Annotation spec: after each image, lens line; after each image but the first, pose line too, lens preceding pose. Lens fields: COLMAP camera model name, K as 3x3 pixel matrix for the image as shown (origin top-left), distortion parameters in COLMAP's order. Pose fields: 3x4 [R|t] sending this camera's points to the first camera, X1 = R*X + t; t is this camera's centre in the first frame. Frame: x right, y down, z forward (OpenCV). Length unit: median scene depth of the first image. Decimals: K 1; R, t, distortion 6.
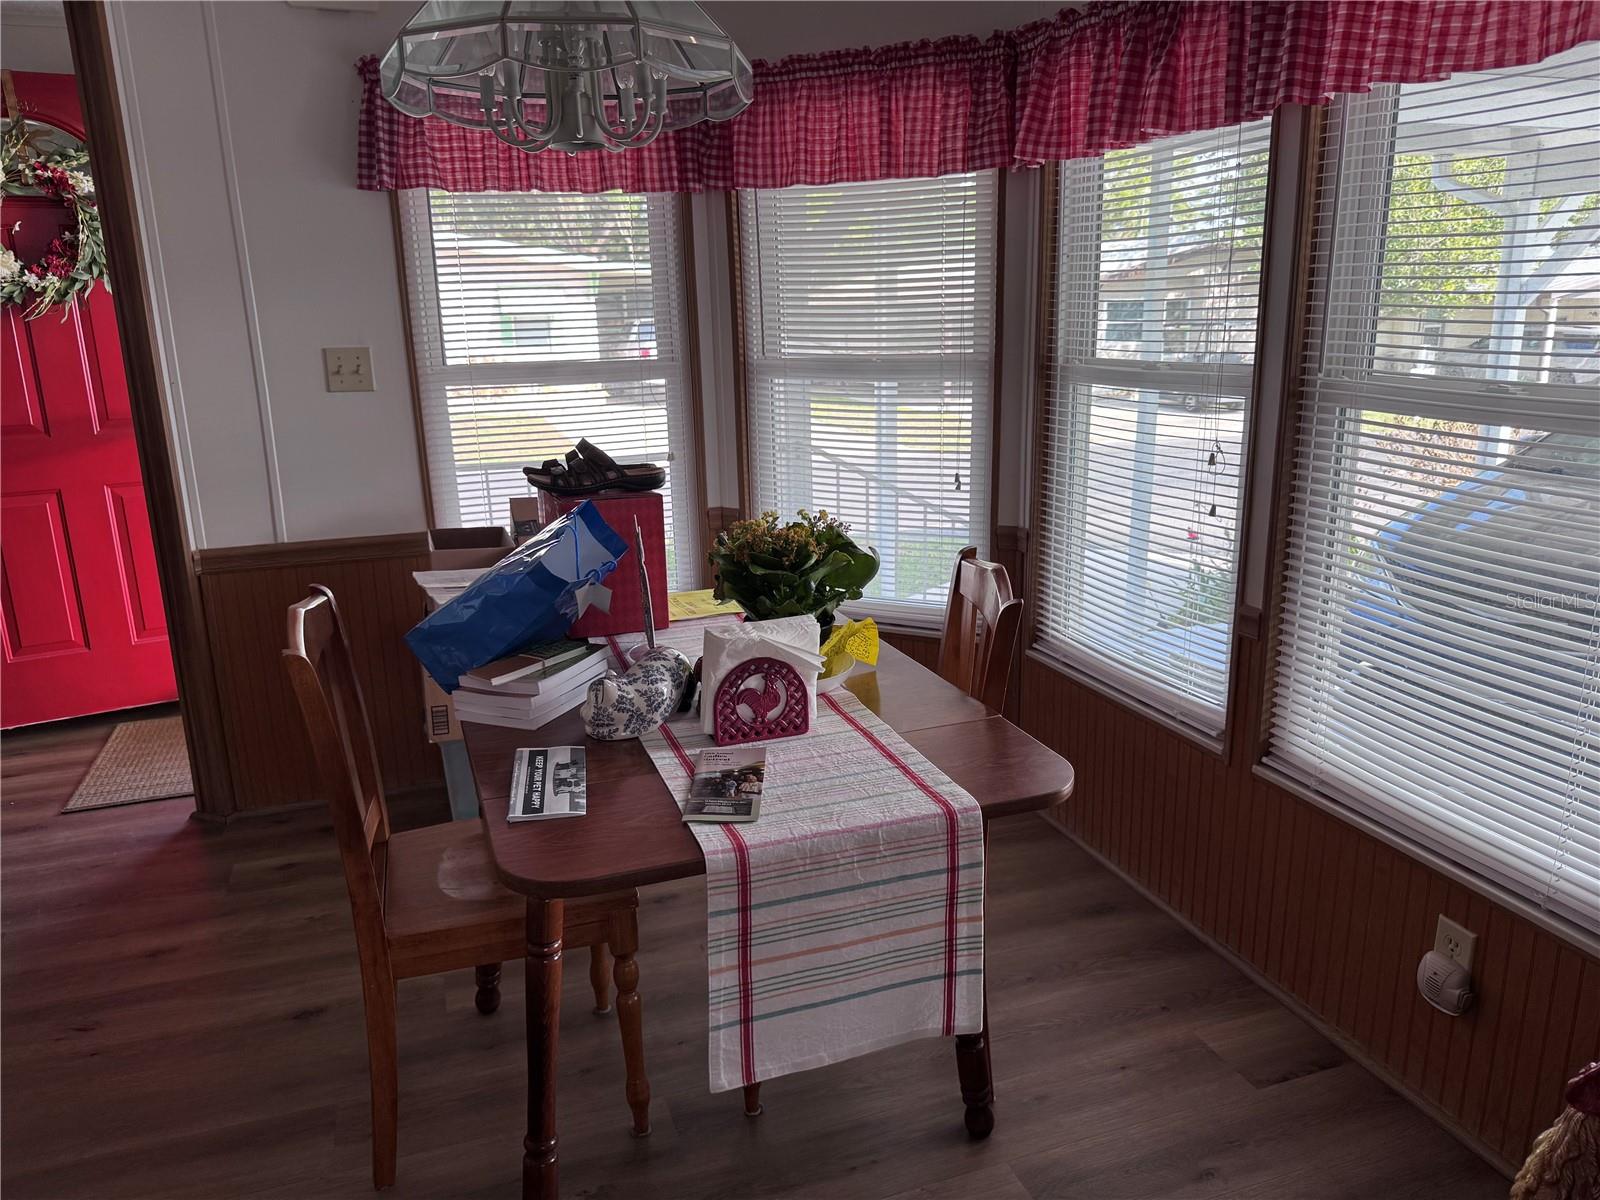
lens RADIAL K [[1132.2, 0, 788.8], [0, 1132.2, 600.1], [0, 0, 1]] dist [0.036377, -0.037461]
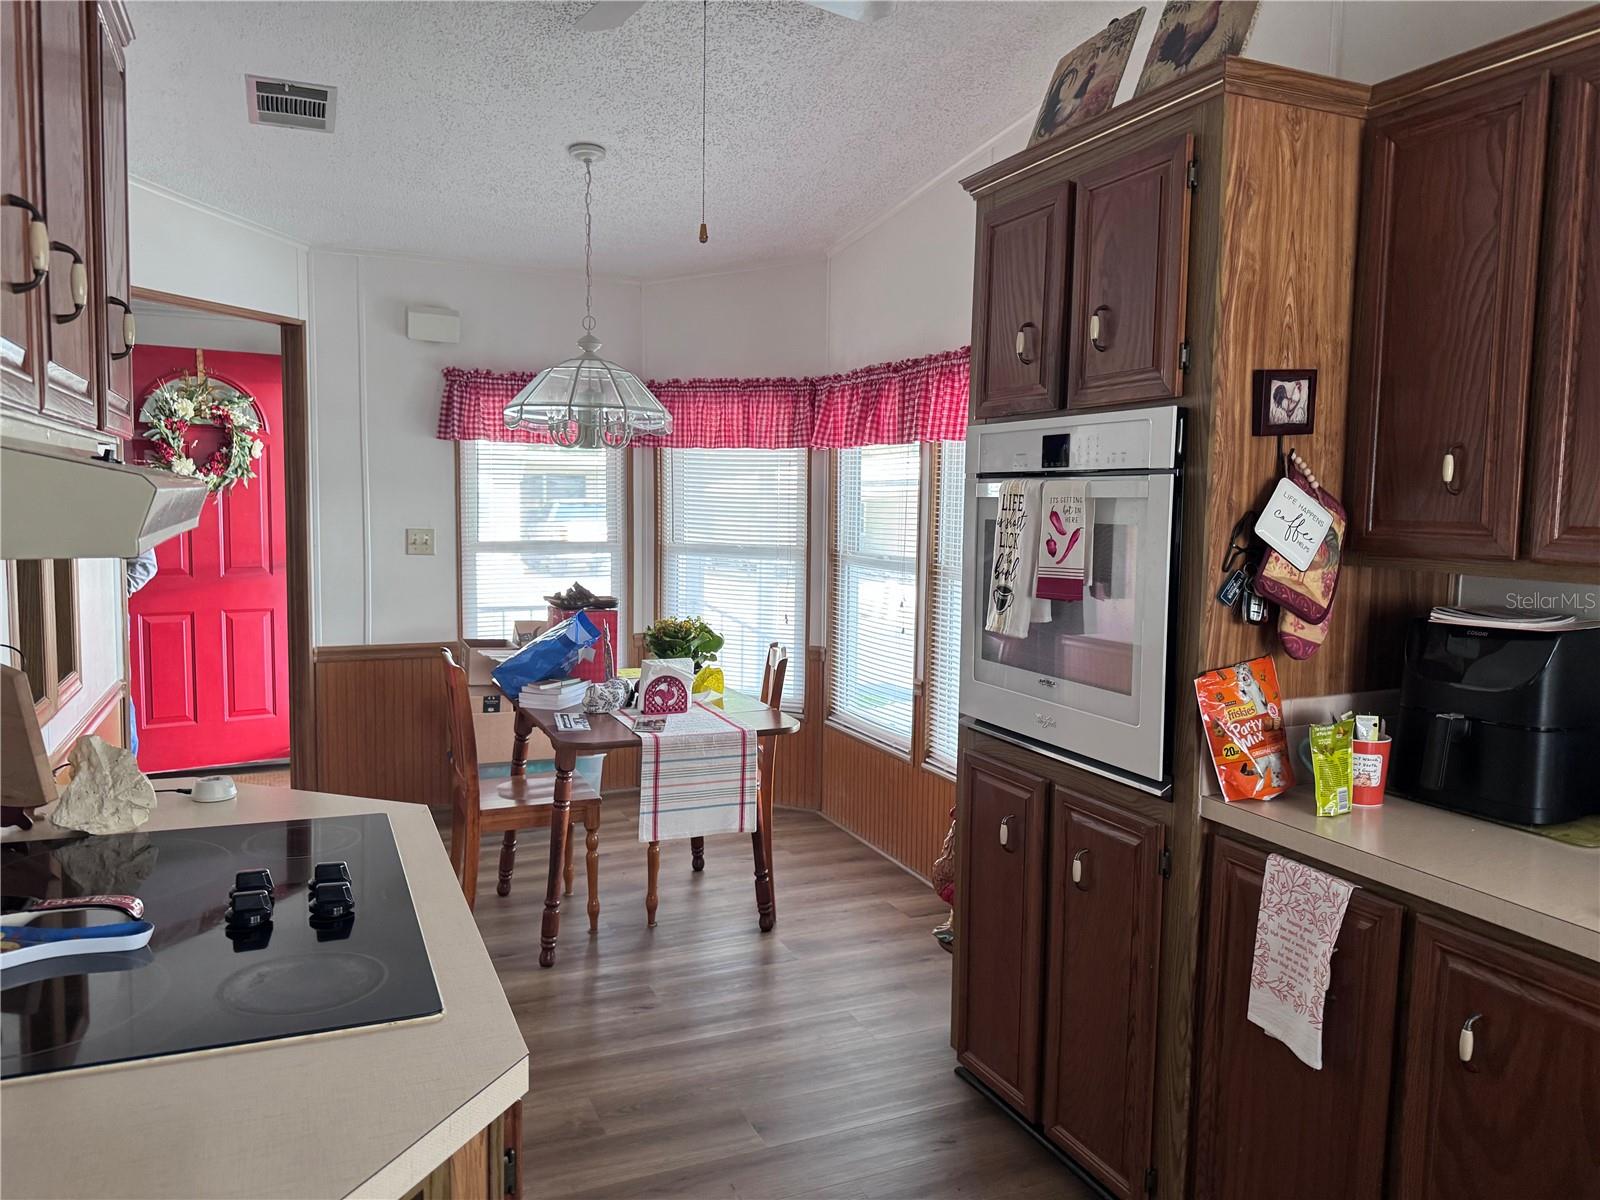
lens RADIAL K [[1130.4, 0, 795.9], [0, 1130.4, 597.5], [0, 0, 1]] dist [0.058010, -0.072817]
pose [[0.995464, 0.034649, 0.088610, 0.020030], [-0.019739, 0.986278, -0.163909, 0.200272], [-0.093074, 0.161416, 0.982488, -0.959567]]
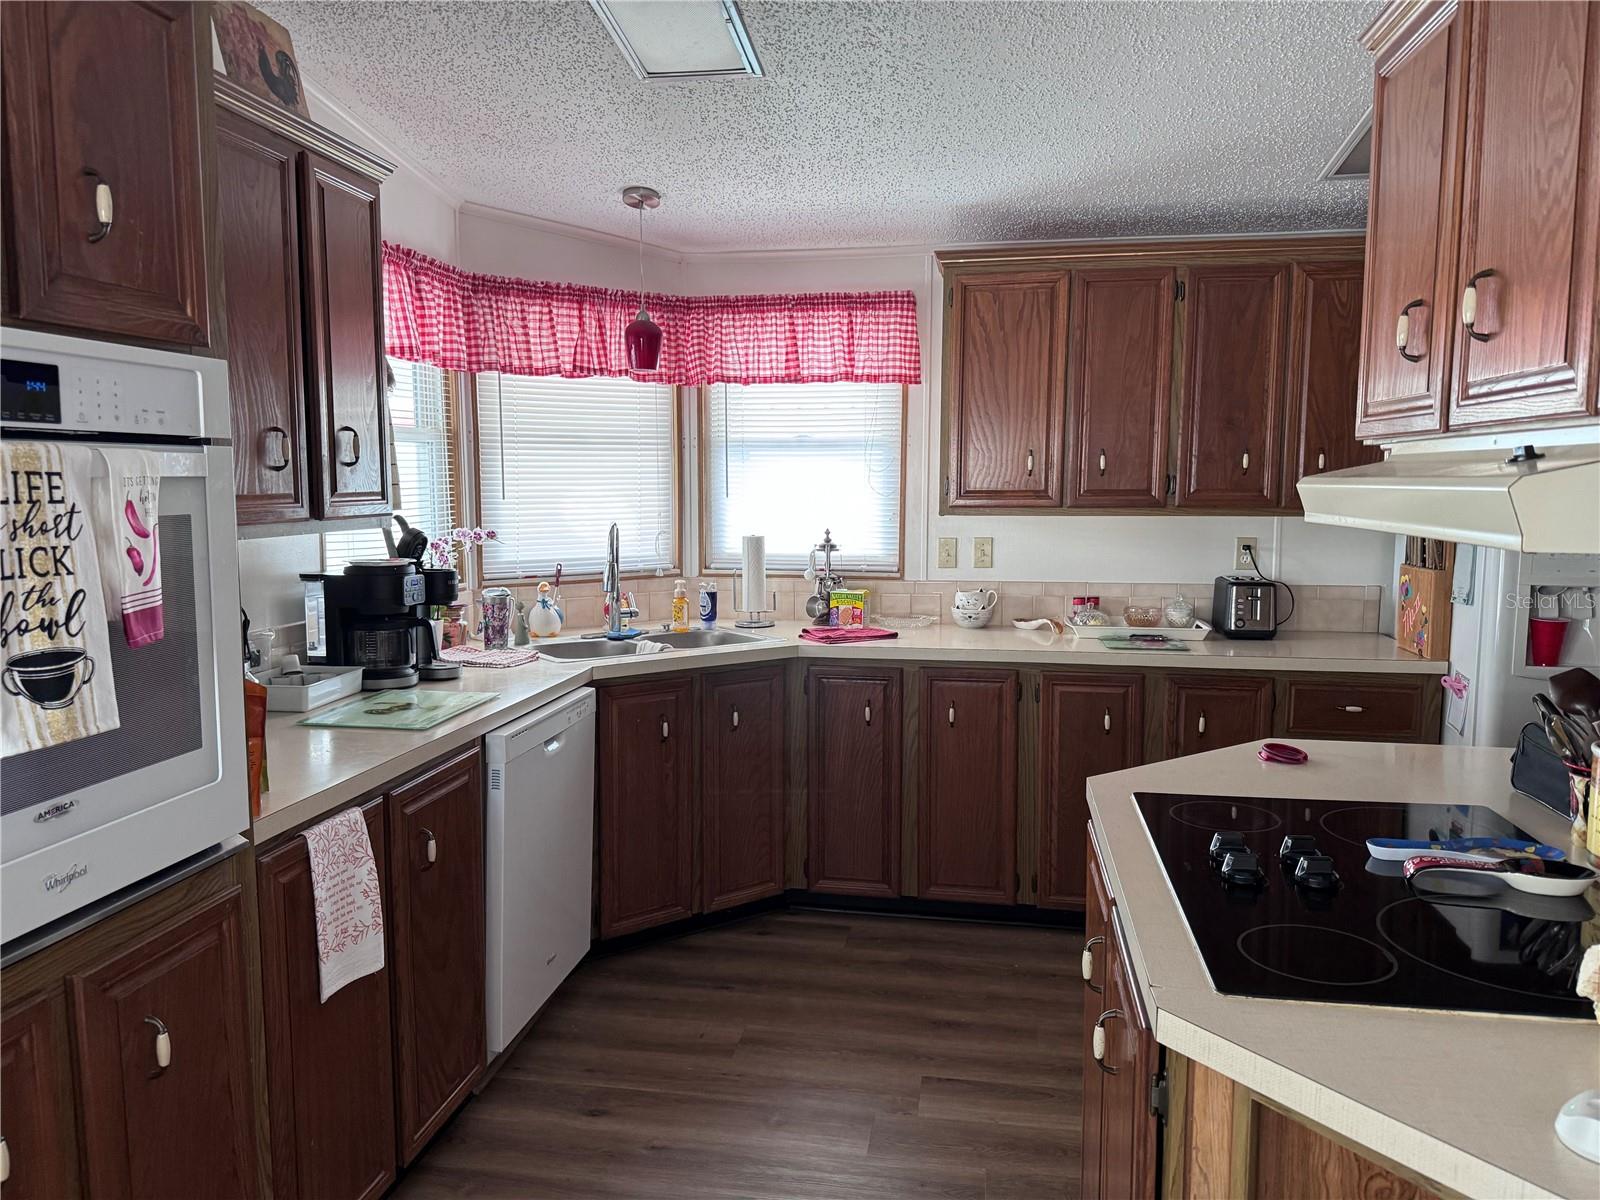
lens RADIAL K [[1103.1, 0, 800.0], [0, 1103.1, 600.0], [0, 0, 1]] dist [0.050712, 0.000198]
pose [[-0.875884, -0.023419, 0.481953, -0.301411], [0.145720, 0.939348, 0.310469, -0.164941], [-0.459993, 0.342165, -0.819347, 0.482553]]
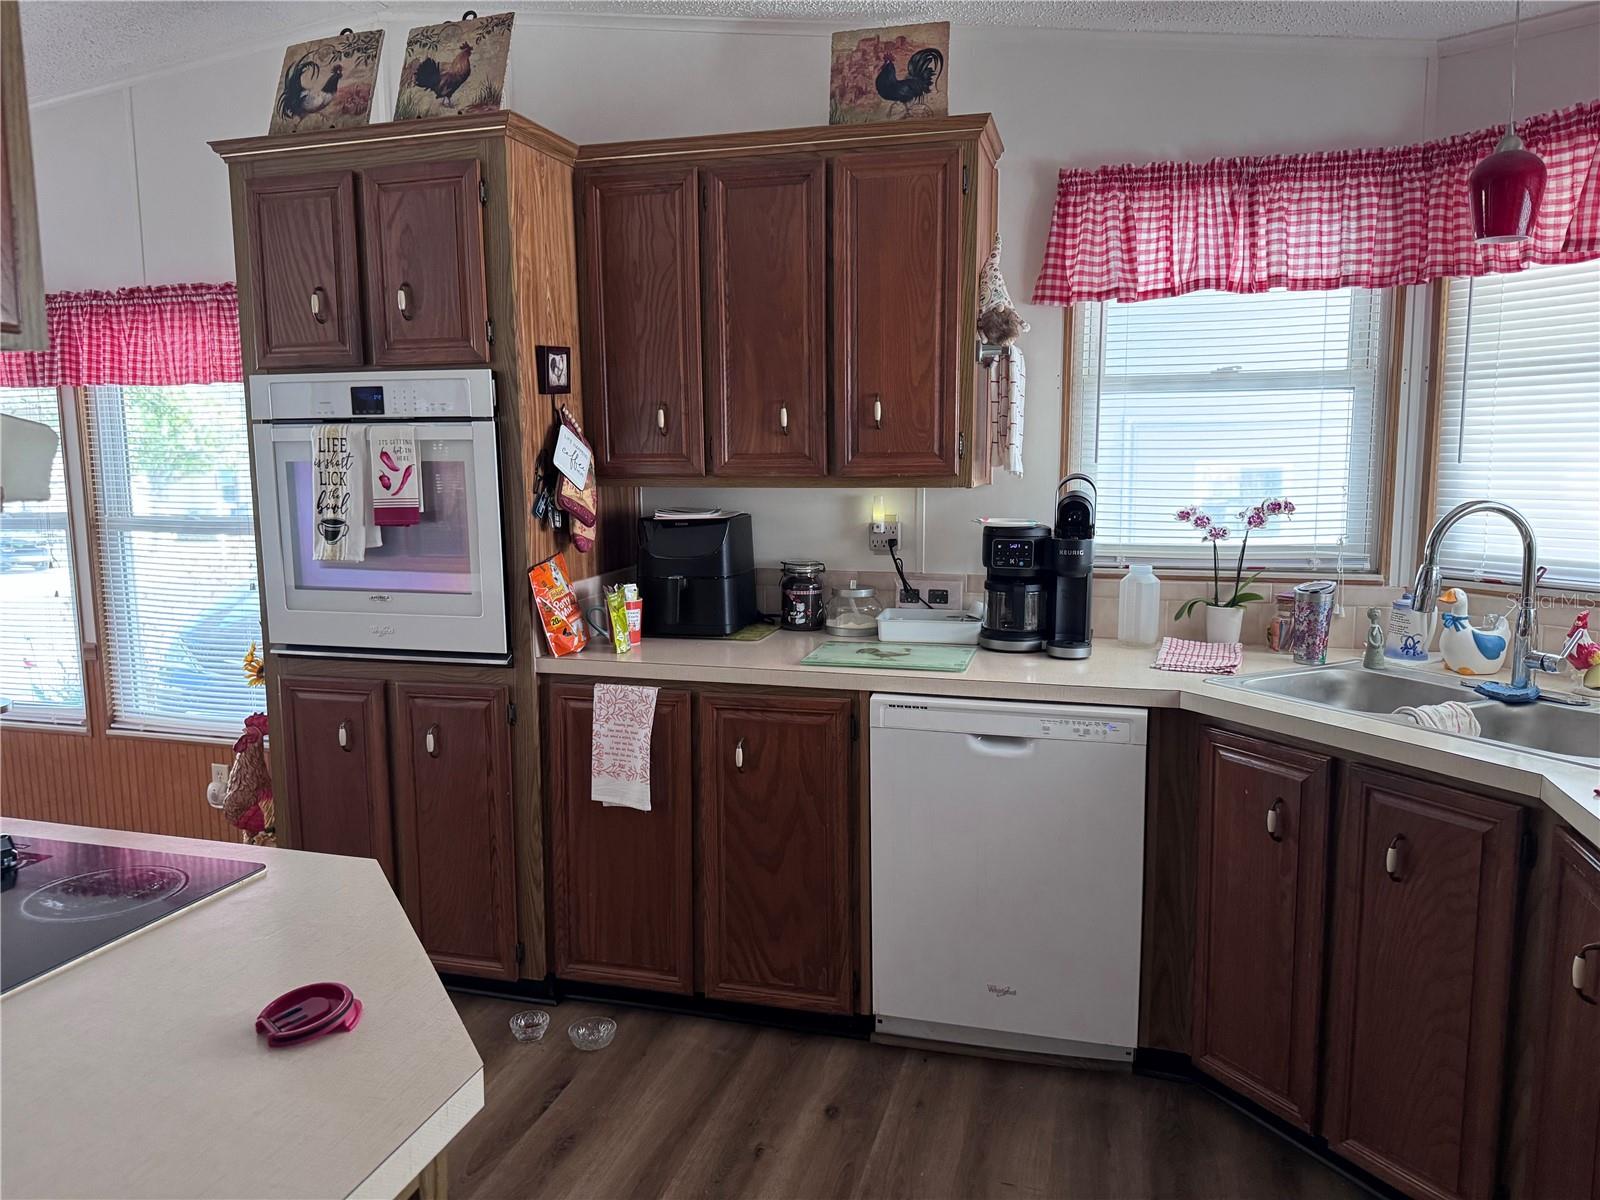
lens RADIAL K [[1115.6, 0, 802.3], [0, 1115.6, 611.7], [0, 0, 1]] dist [0.082547, -0.124297]
pose [[0.562409, -0.091228, 0.821811, -0.464205], [0.198860, 0.979647, -0.027341, 0.248264], [-0.802590, 0.178802, 0.569104, -1.020355]]
